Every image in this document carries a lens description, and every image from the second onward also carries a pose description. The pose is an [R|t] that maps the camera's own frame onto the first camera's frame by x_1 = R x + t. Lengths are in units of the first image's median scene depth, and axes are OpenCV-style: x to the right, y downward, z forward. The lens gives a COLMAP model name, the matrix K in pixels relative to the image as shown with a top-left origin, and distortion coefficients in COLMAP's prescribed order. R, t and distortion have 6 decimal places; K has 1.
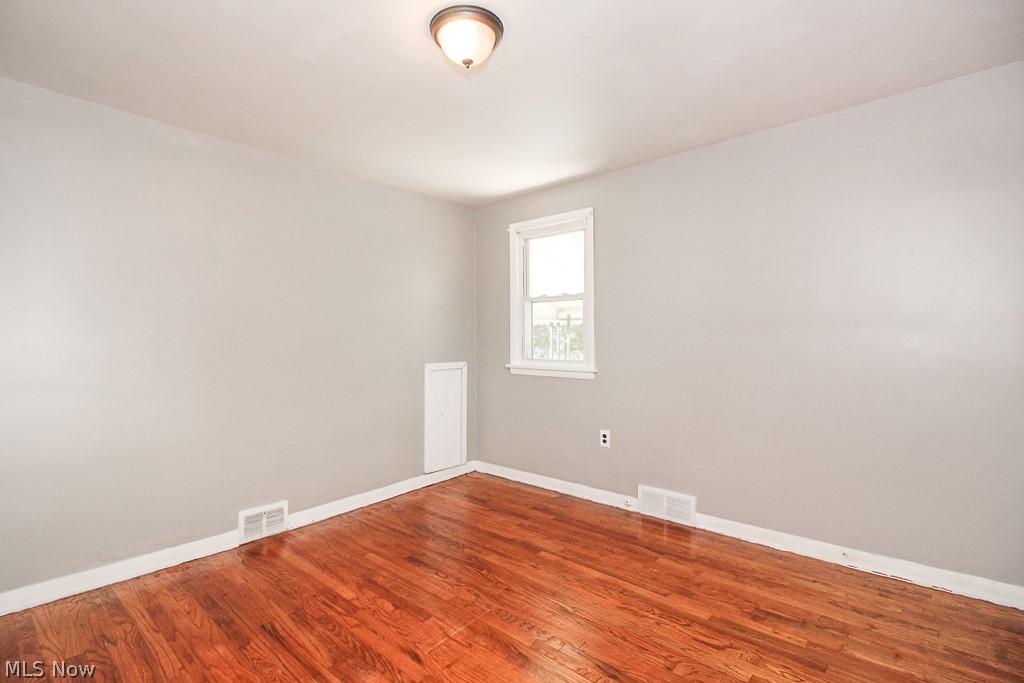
lens RADIAL K [[472.2, 0, 509.5], [0, 472.2, 336.9], [0, 0, 1]] dist [0.008513, -0.006270]
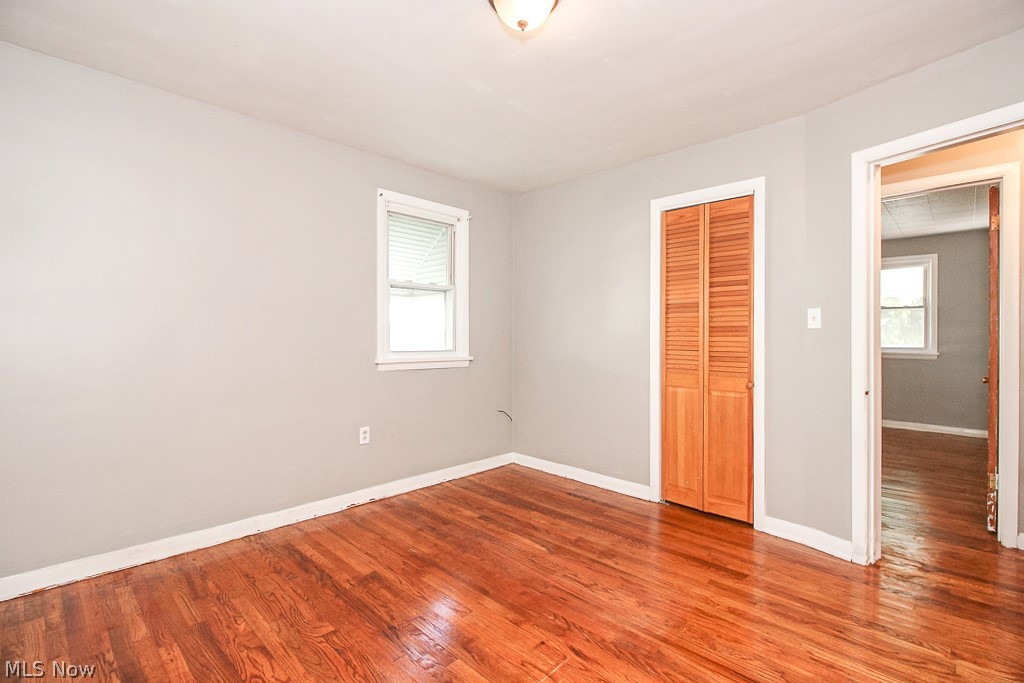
lens RADIAL K [[472.2, 0, 513.4], [0, 472.2, 338.7], [0, 0, 1]] dist [0.008513, -0.006270]
pose [[-0.998883, 0.003680, 0.047110, -0.077203], [0.003722, 0.999993, 0.000805, 0.024767], [-0.047107, 0.000979, -0.998889, 1.324505]]
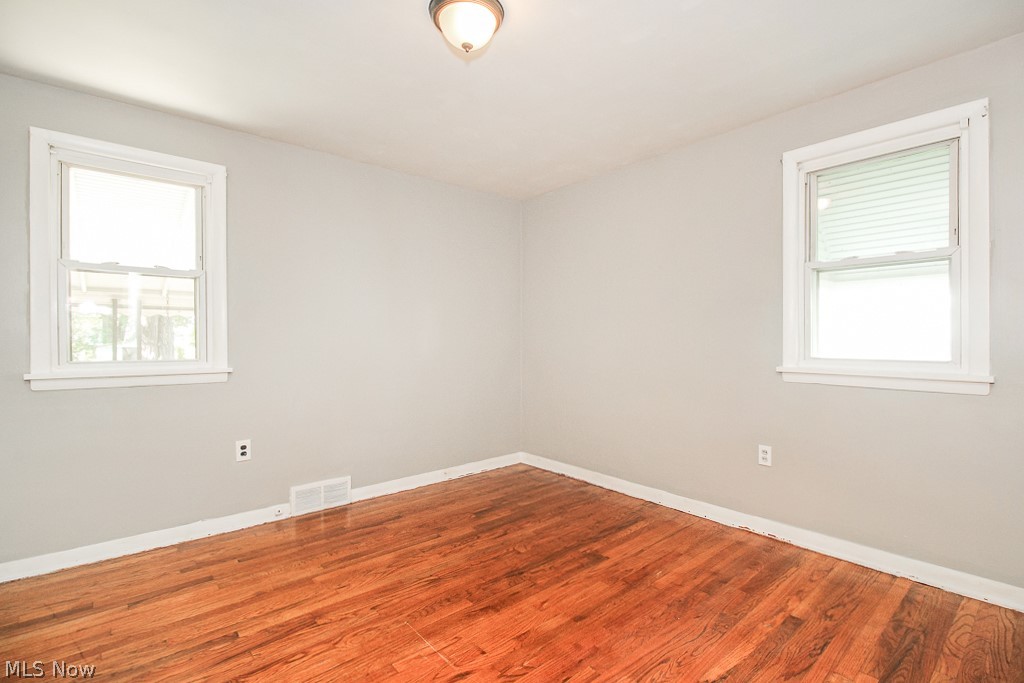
lens RADIAL K [[472.2, 0, 521.2], [0, 472.2, 339.6], [0, 0, 1]] dist [0.008513, -0.006270]
pose [[0.127822, 0.002074, 0.991795, -0.726697], [-0.002529, 0.999995, -0.001765, 0.024787], [-0.991794, -0.002282, 0.127827, 0.520576]]
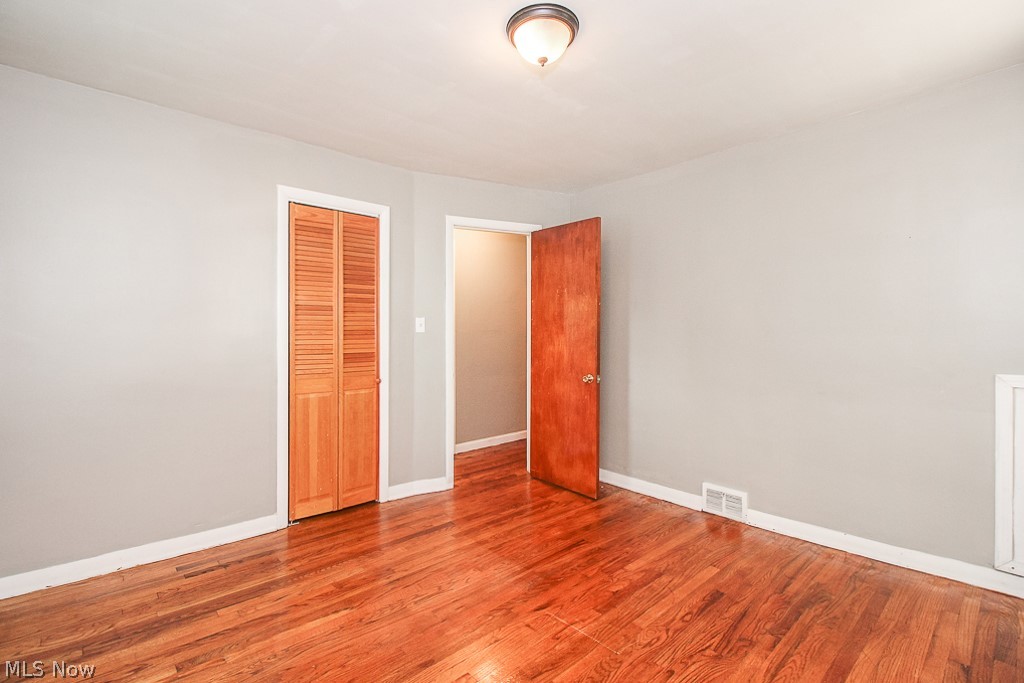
lens RADIAL K [[472.2, 0, 512.5], [0, 472.2, 327.4], [0, 0, 1]] dist [0.008513, -0.006270]
pose [[-0.111781, 0.000005, -0.993733, 0.642351], [0.008551, 0.999963, -0.000956, -0.003182], [0.993696, -0.008605, -0.111777, 0.716622]]
